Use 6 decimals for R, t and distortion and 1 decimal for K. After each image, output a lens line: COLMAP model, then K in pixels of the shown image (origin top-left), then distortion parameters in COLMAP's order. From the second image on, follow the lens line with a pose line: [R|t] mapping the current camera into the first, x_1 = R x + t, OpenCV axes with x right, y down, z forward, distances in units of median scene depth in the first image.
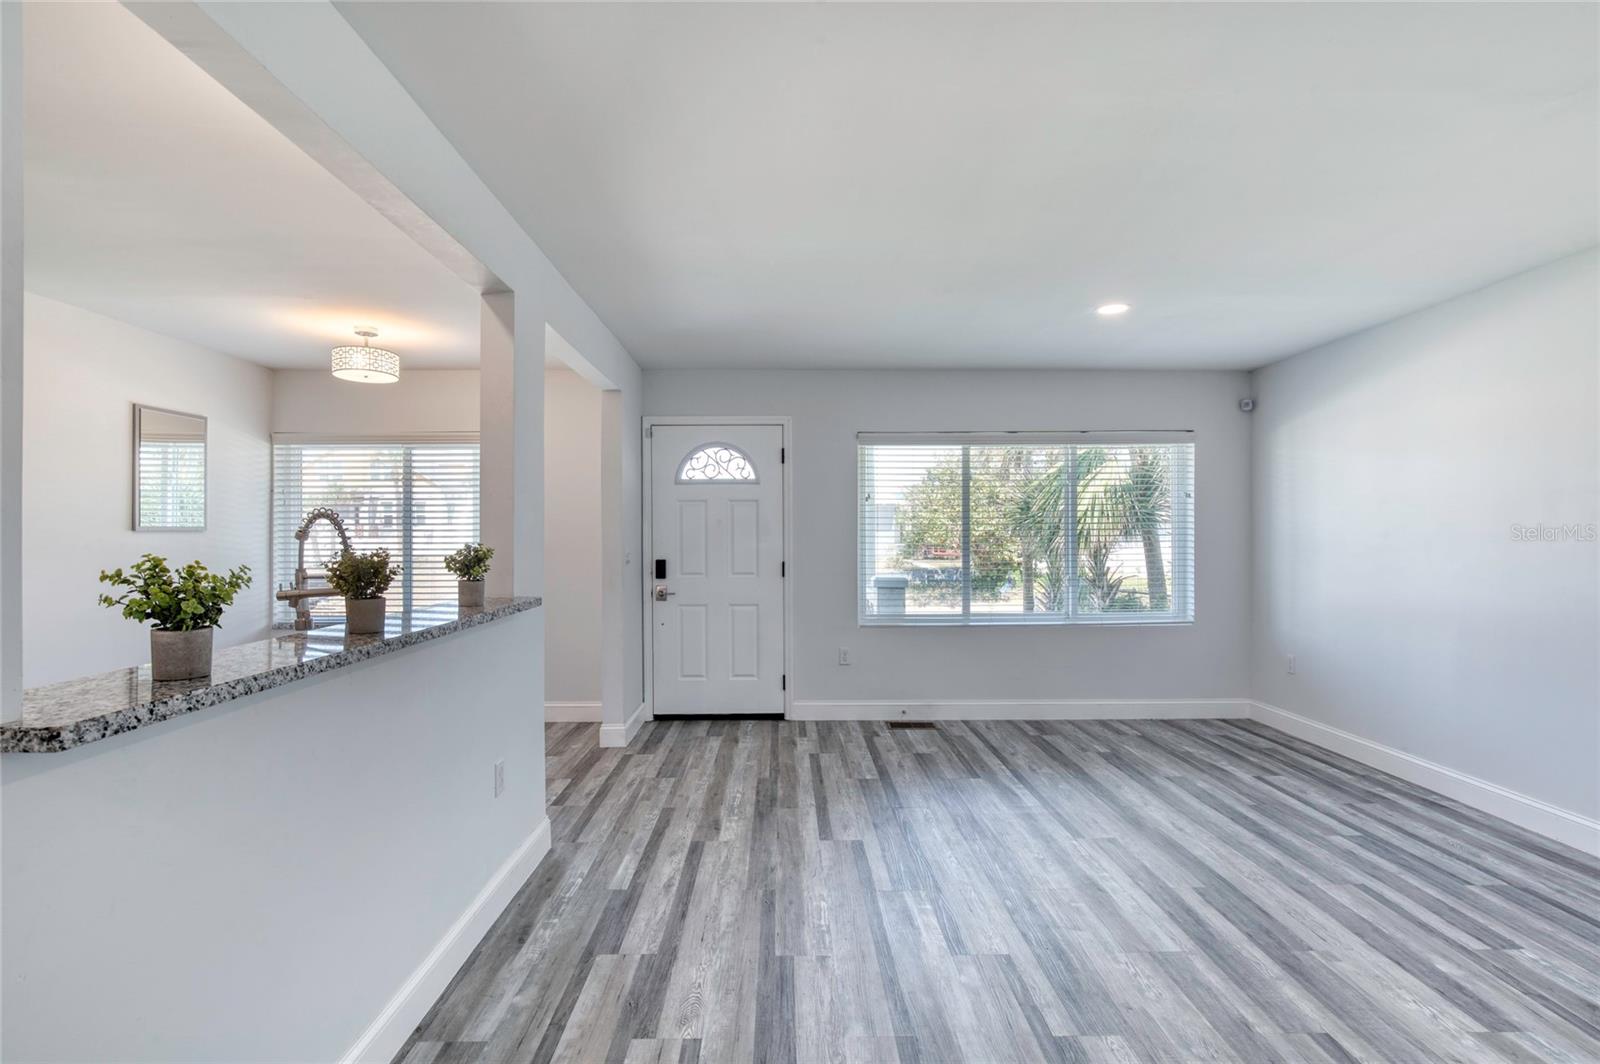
lens RADIAL K [[735.8, 0, 800.0], [0, 735.8, 534.2], [0, 0, 1]] dist [-0.021502, 0.007376]
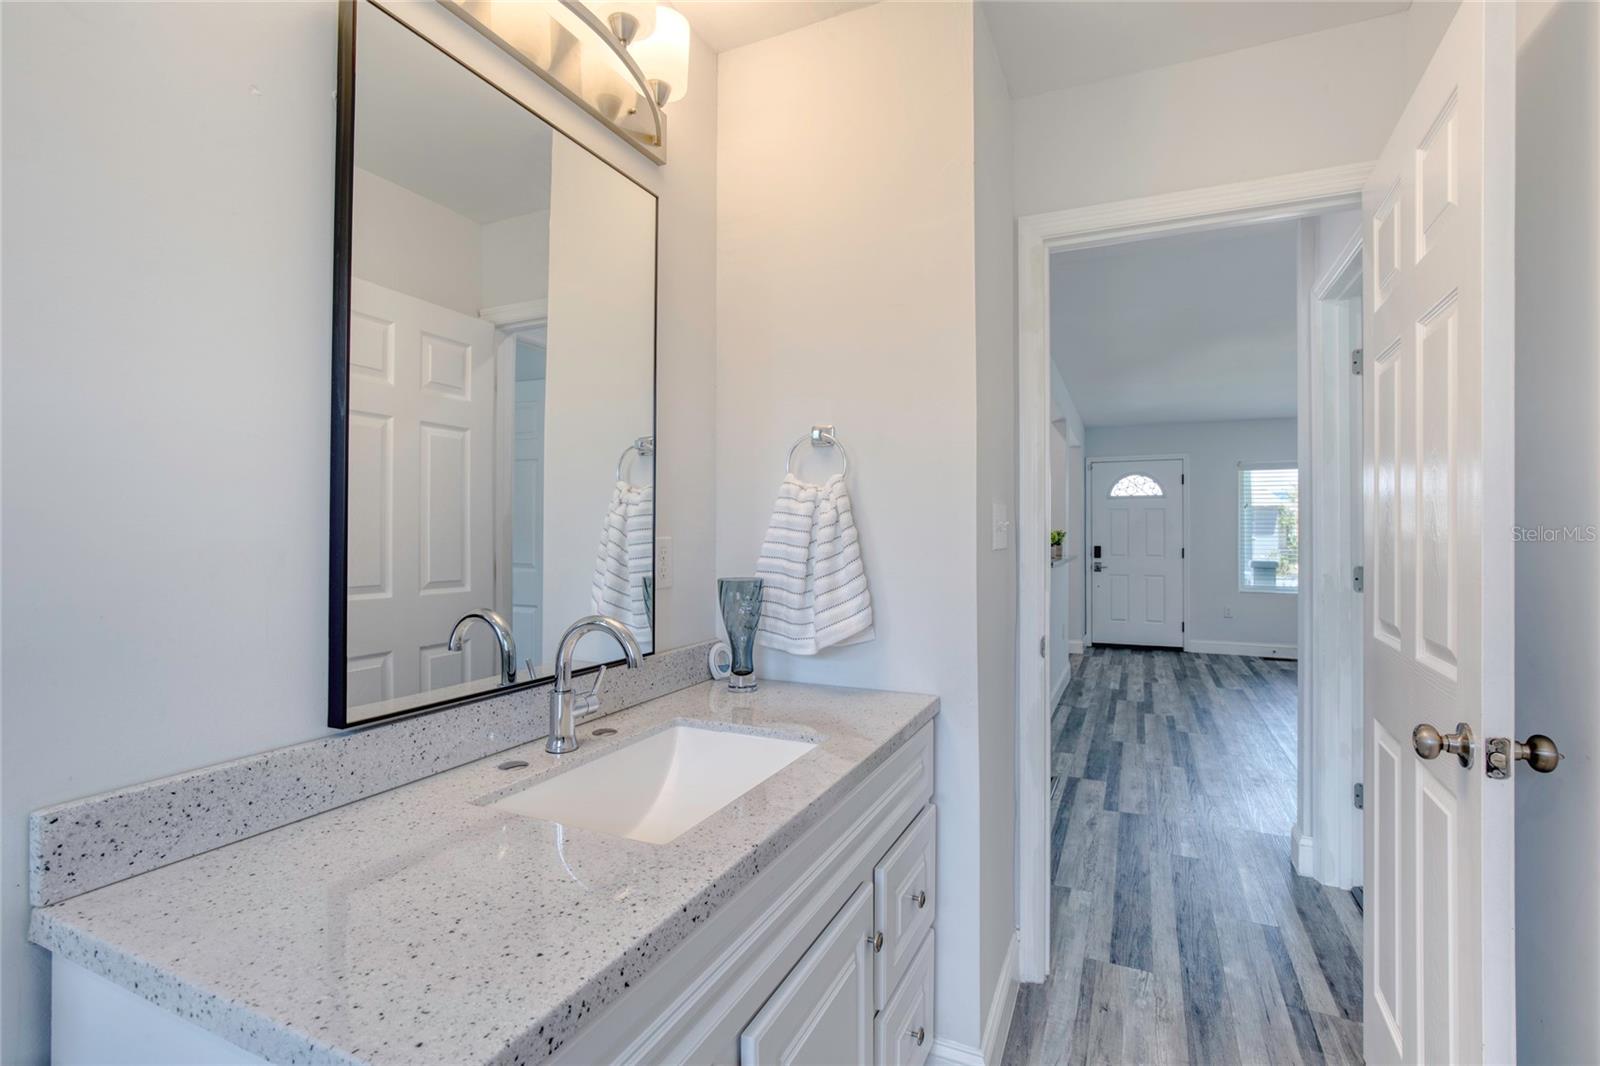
lens RADIAL K [[735.8, 0, 805.0], [0, 735.8, 520.3], [0, 0, 1]] dist [-0.021502, 0.007376]
pose [[0.897908, -0.003640, -0.440168, -0.070840], [-0.007642, 0.999686, -0.023857, 0.026030], [0.440117, 0.024785, 0.897598, -0.879013]]
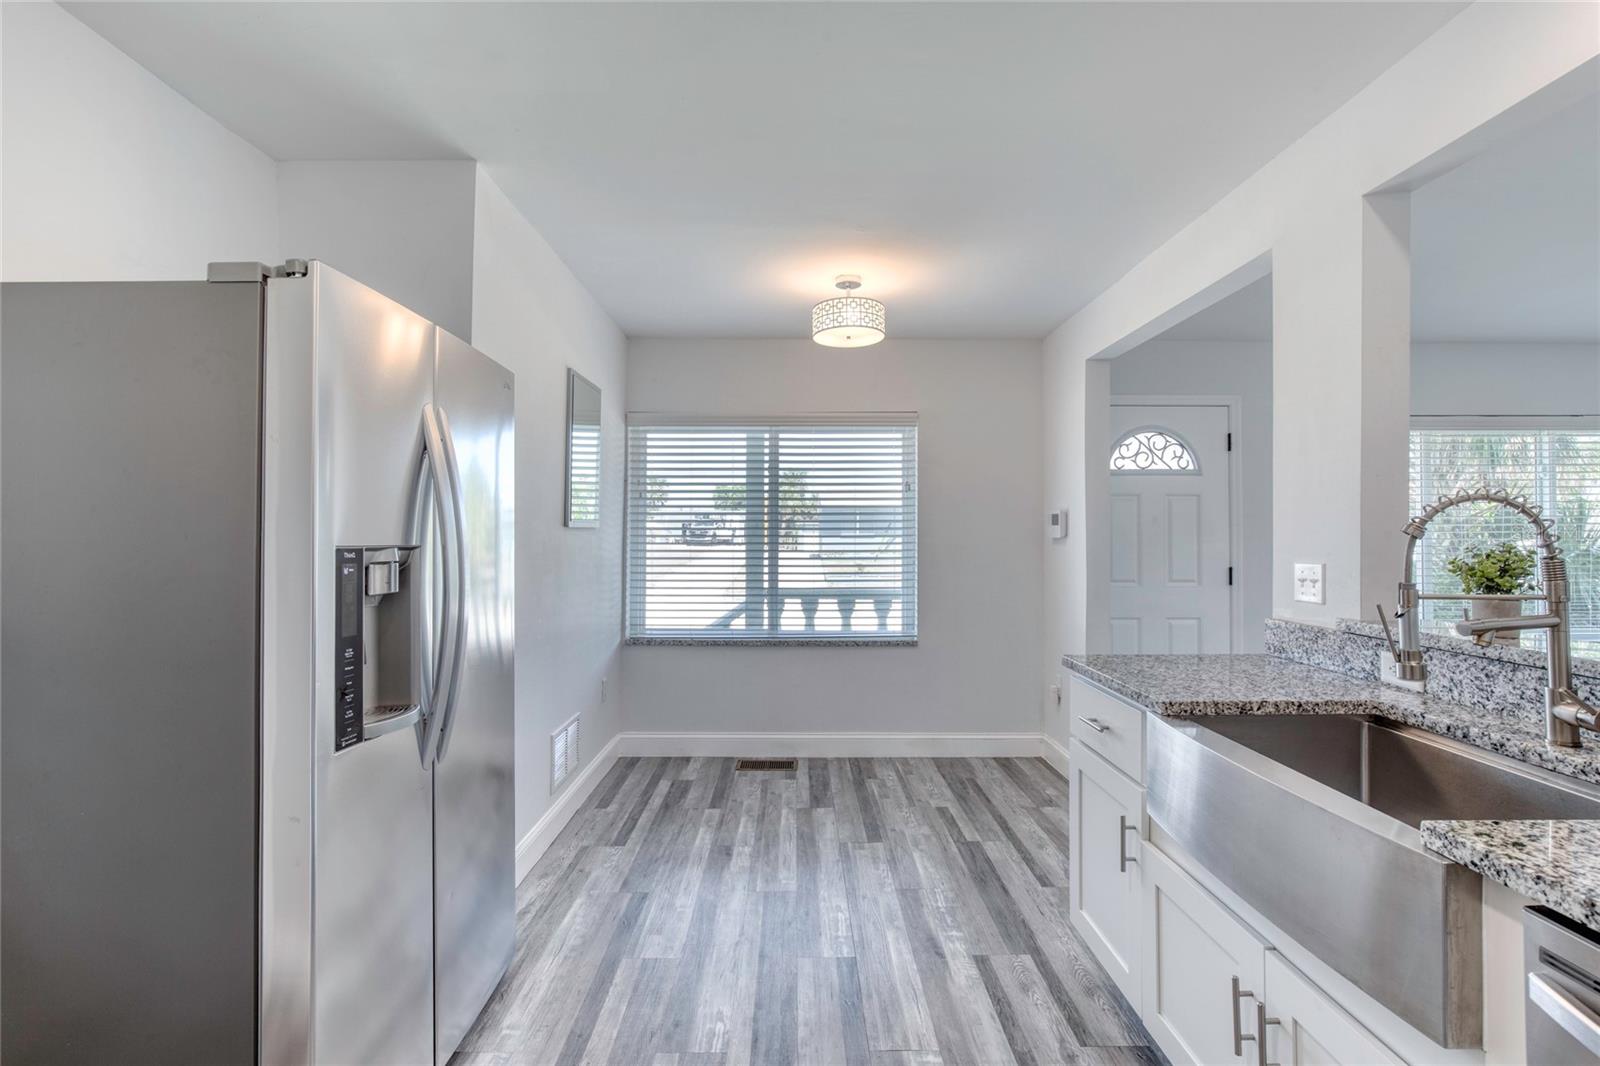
lens RADIAL K [[735.8, 0, 811.8], [0, 735.8, 517.3], [0, 0, 1]] dist [-0.021502, 0.007376]
pose [[0.999907, 0.004183, -0.012945, -0.606595], [-0.004498, 0.999691, -0.024442, 0.003654], [0.012838, 0.024498, 0.999617, 0.183598]]
